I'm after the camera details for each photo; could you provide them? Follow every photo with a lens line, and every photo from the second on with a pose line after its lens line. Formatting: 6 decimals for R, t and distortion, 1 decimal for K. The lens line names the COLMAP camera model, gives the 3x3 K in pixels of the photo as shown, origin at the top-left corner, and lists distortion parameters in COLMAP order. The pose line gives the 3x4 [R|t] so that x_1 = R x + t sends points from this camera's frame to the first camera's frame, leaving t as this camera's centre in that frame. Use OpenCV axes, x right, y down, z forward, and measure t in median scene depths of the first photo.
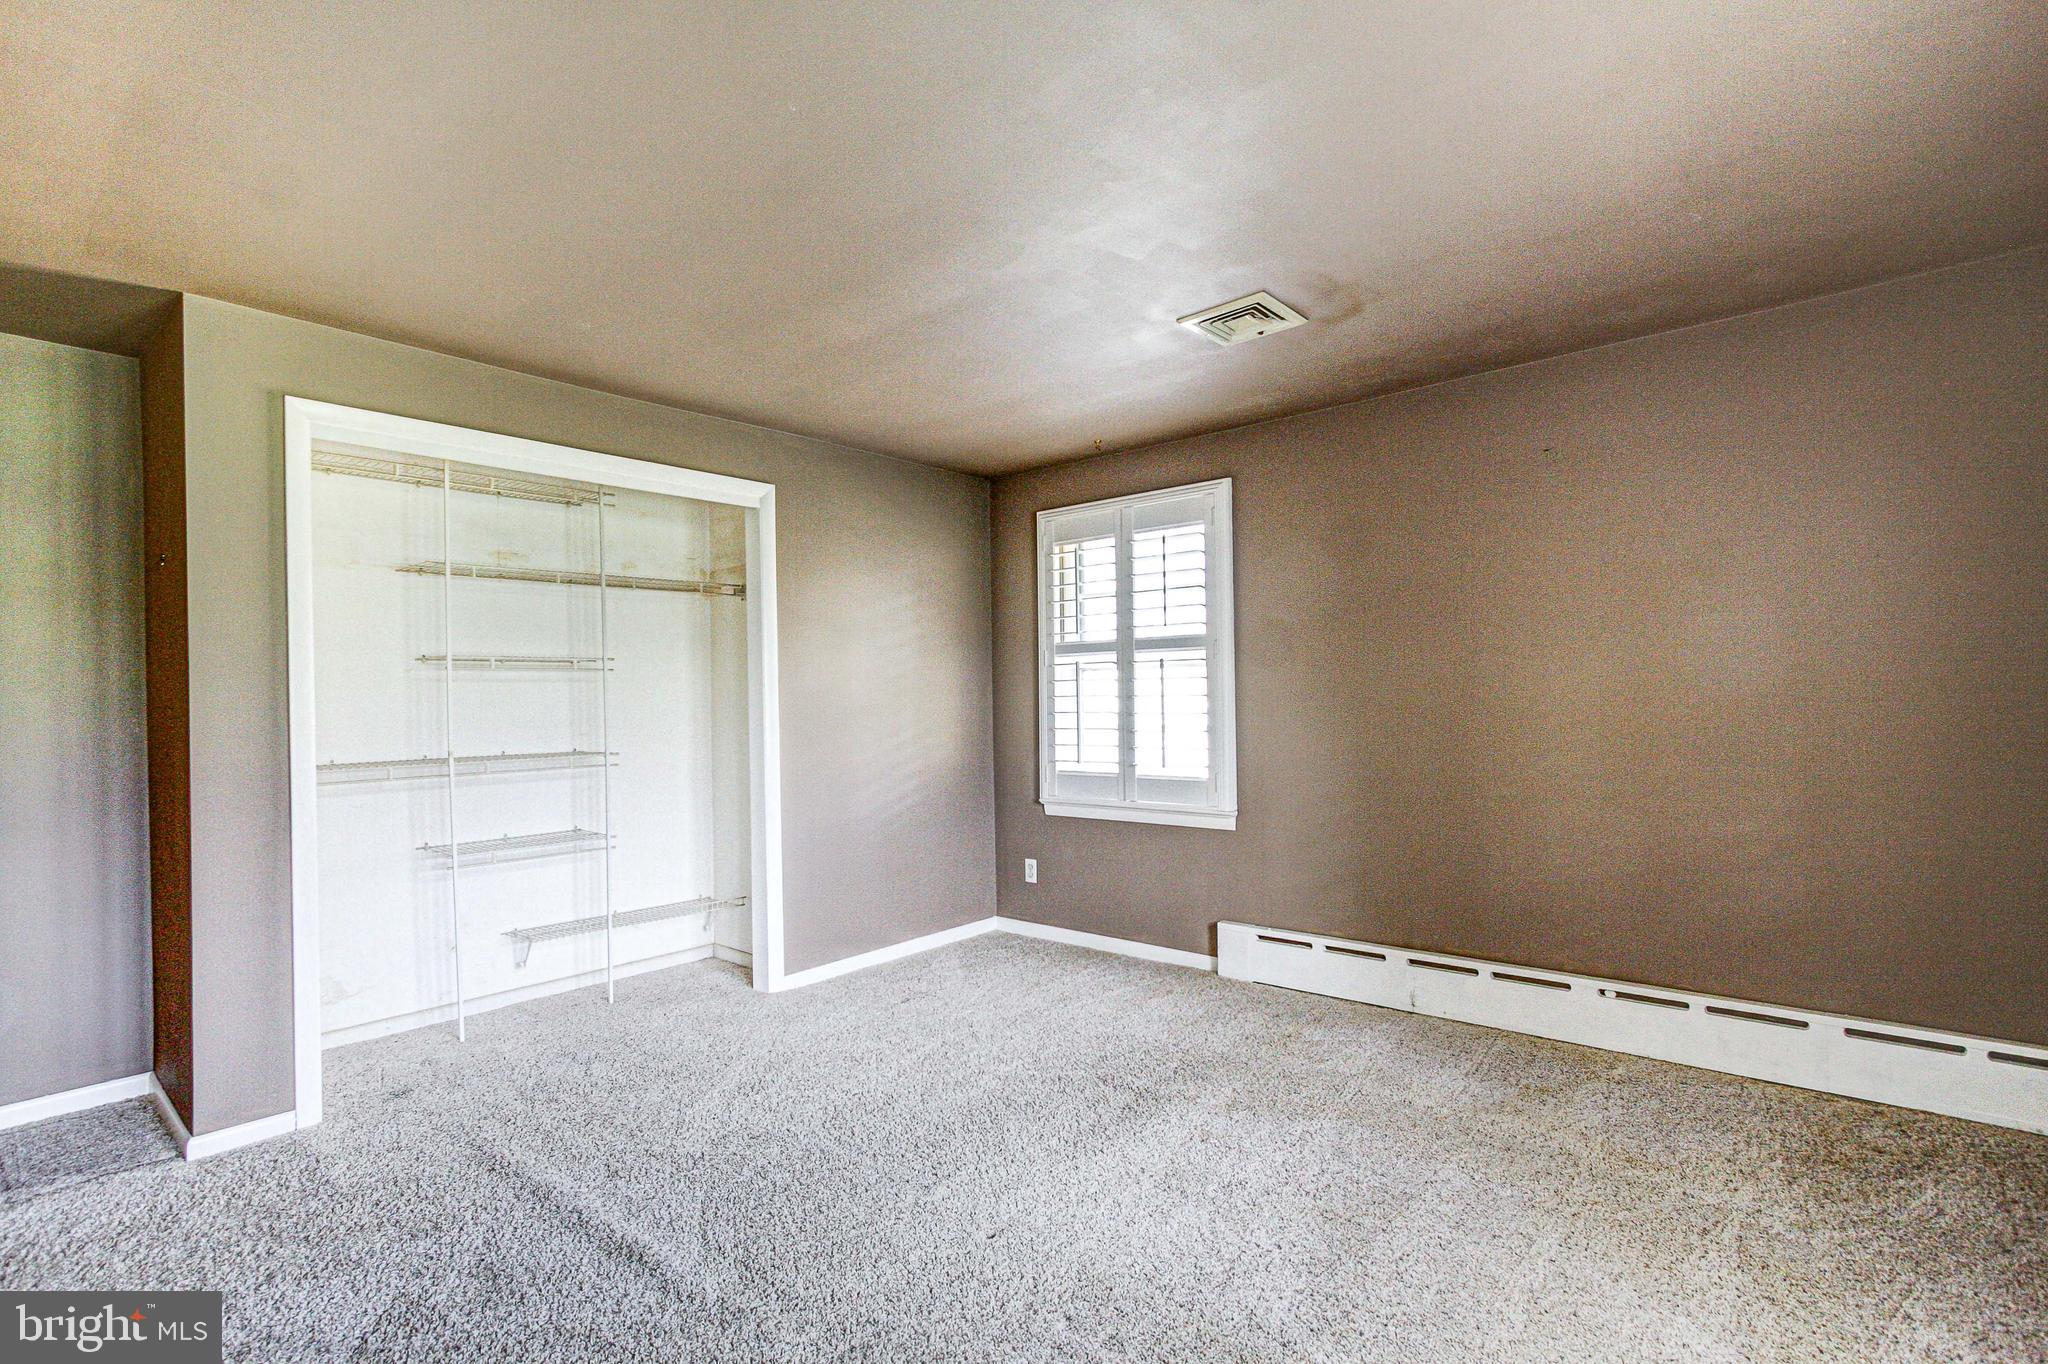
lens RADIAL K [[962.6, 0, 1002.1], [0, 962.6, 683.4], [0, 0, 1]] dist [-0.003465, 0.006985]
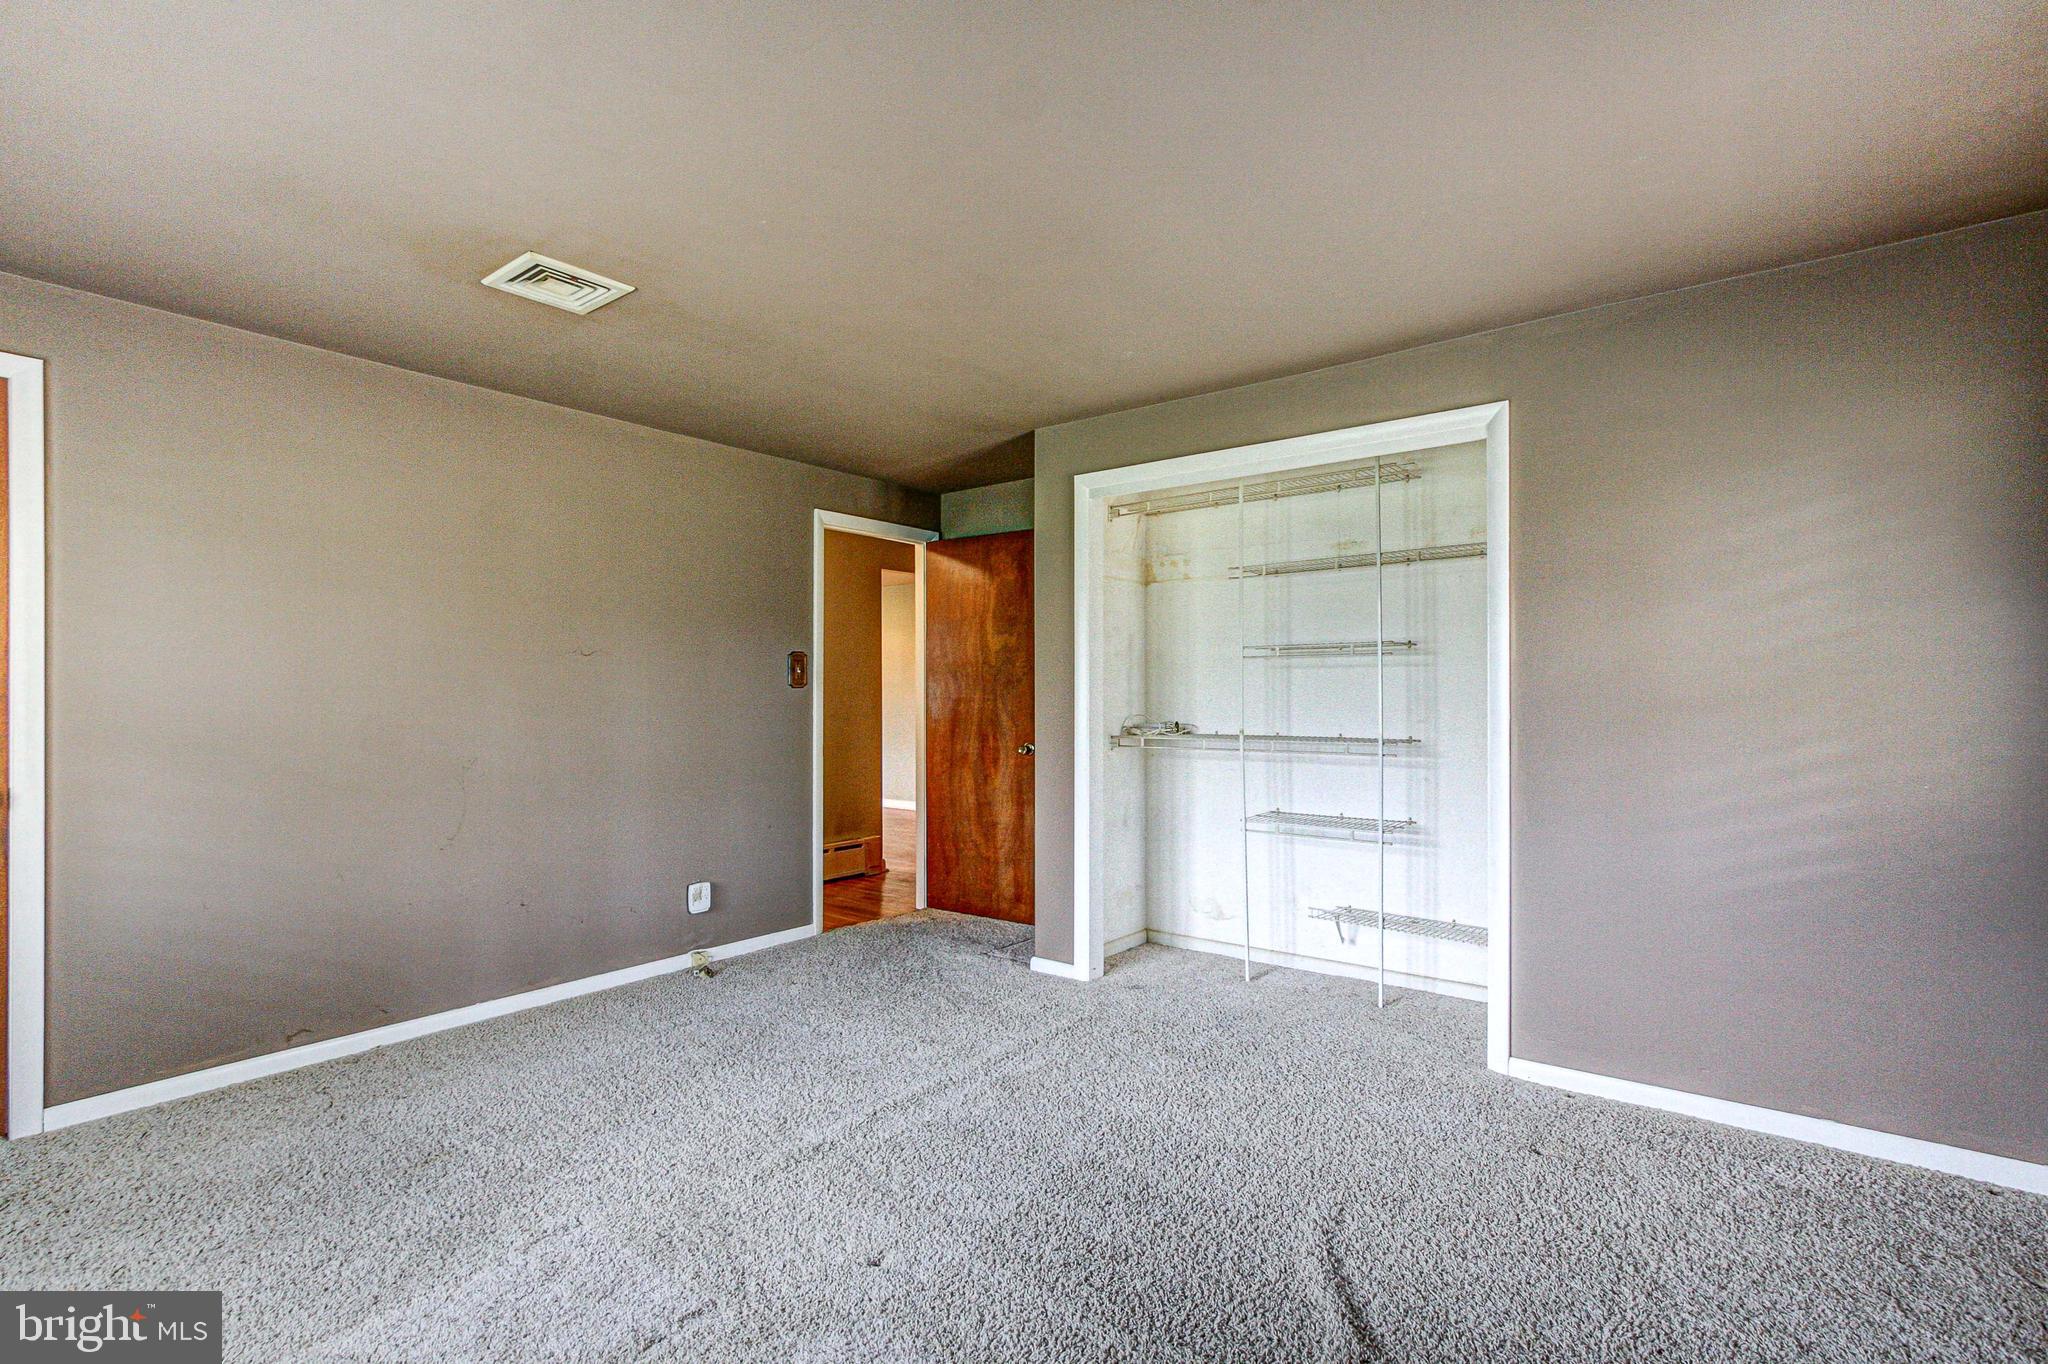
lens RADIAL K [[962.6, 0, 1029.1], [0, 962.6, 684.5], [0, 0, 1]] dist [-0.003465, 0.006985]
pose [[0.054373, 0.011646, -0.998453, 0.509599], [0.019444, 0.999730, 0.012719, -0.002877], [0.998331, -0.020105, 0.054132, 0.608267]]
